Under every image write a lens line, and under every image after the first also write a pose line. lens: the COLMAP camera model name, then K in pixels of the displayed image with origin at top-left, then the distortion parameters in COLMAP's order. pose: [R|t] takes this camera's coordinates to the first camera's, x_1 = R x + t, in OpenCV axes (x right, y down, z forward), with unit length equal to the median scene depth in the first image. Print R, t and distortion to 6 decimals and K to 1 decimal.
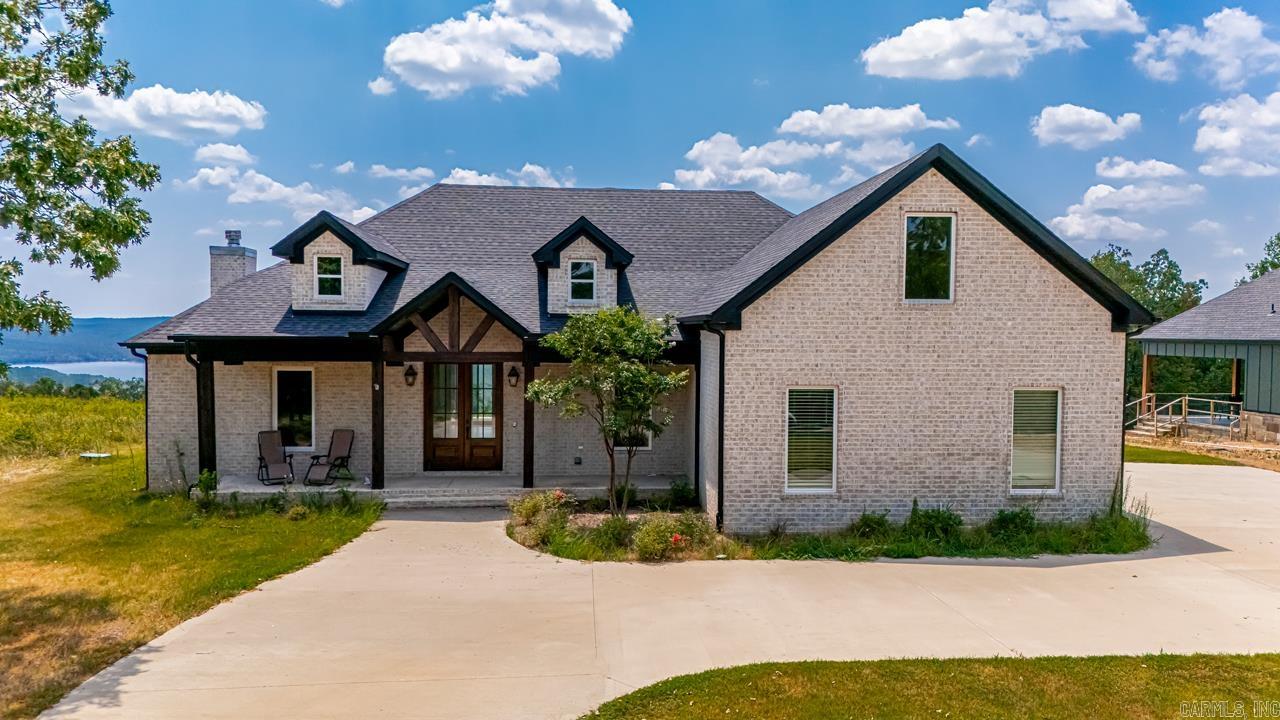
lens RADIAL K [[968.2, 0, 622.3], [0, 968.2, 405.0], [0, 0, 1]] dist [0.042429, -0.002264]
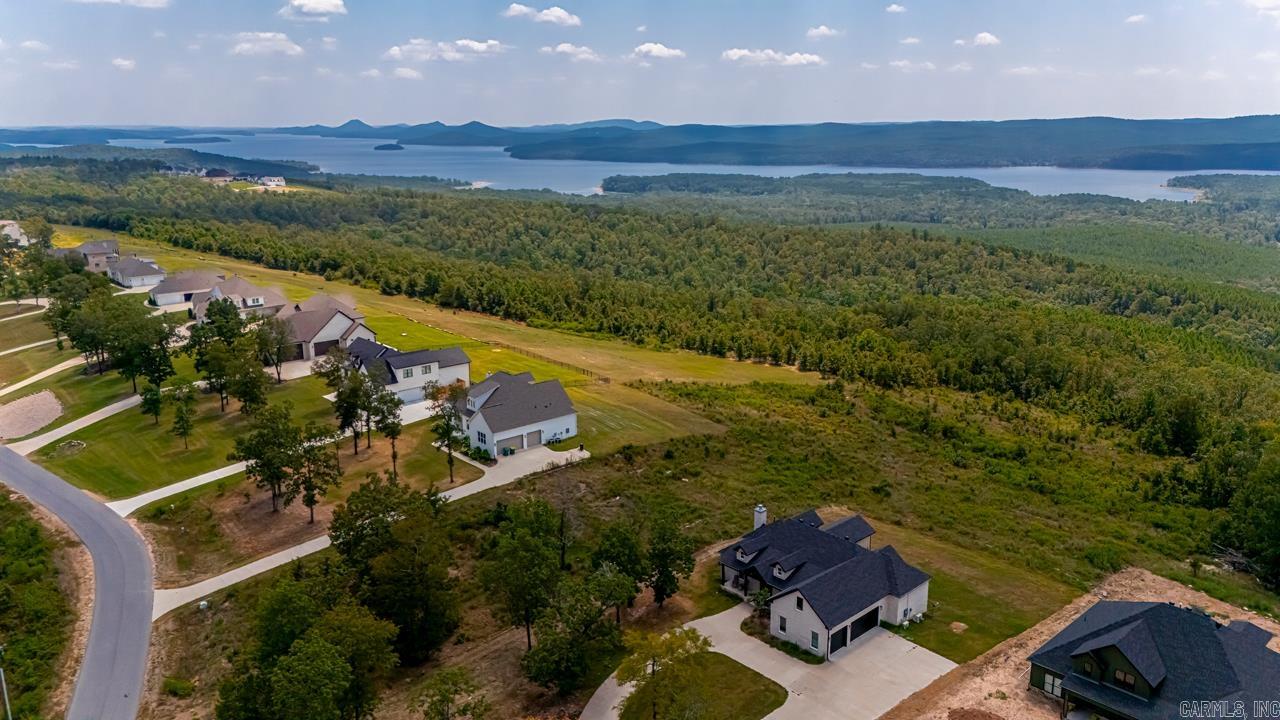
lens RADIAL K [[924.7, 0, 641.9], [0, 924.7, 359.8], [0, 0, 1]] dist [0.039076, -0.027134]
pose [[0.636614, 0.178466, -0.750248, 3.650762], [-0.046570, 0.979975, 0.193597, -2.642457], [0.769775, -0.088308, 0.632177, -3.152872]]
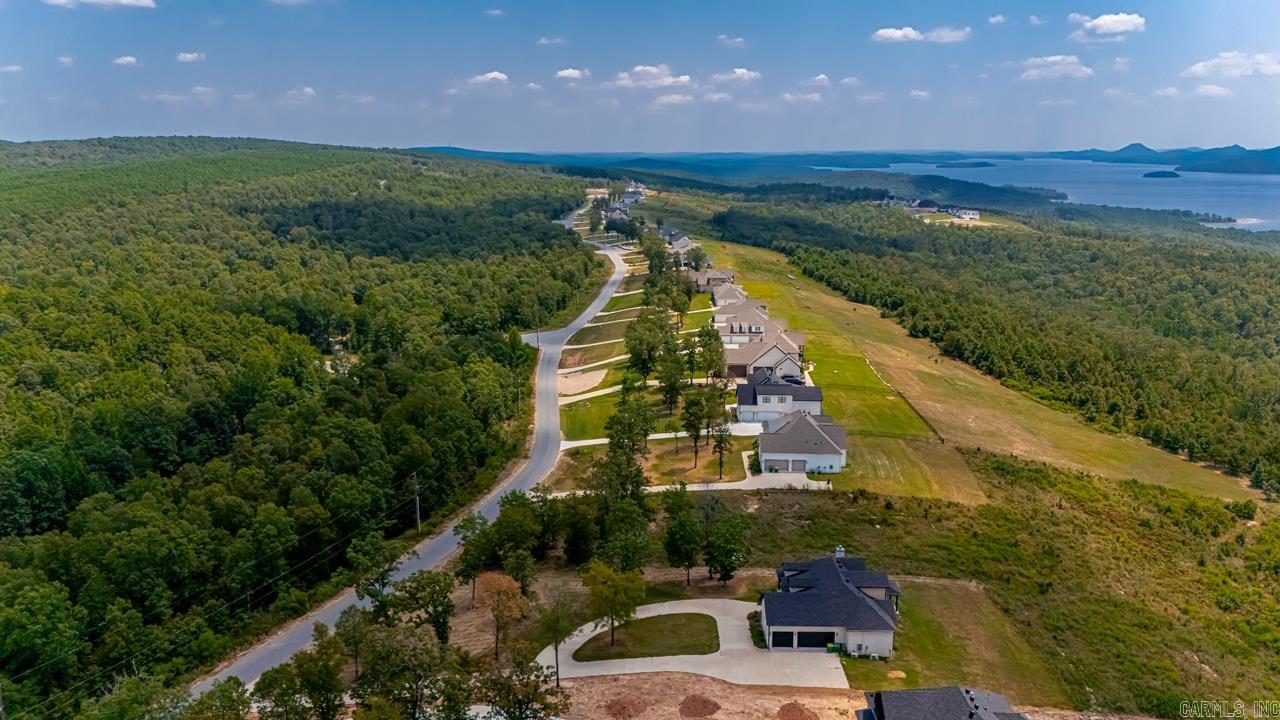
lens RADIAL K [[924.7, 0, 645.3], [0, 924.7, 365.6], [0, 0, 1]] dist [0.039076, -0.027134]
pose [[-0.073139, 0.216677, -0.973500, 7.497980], [-0.073448, 0.972293, 0.221927, -3.739923], [0.994614, 0.087733, -0.055198, 0.261108]]
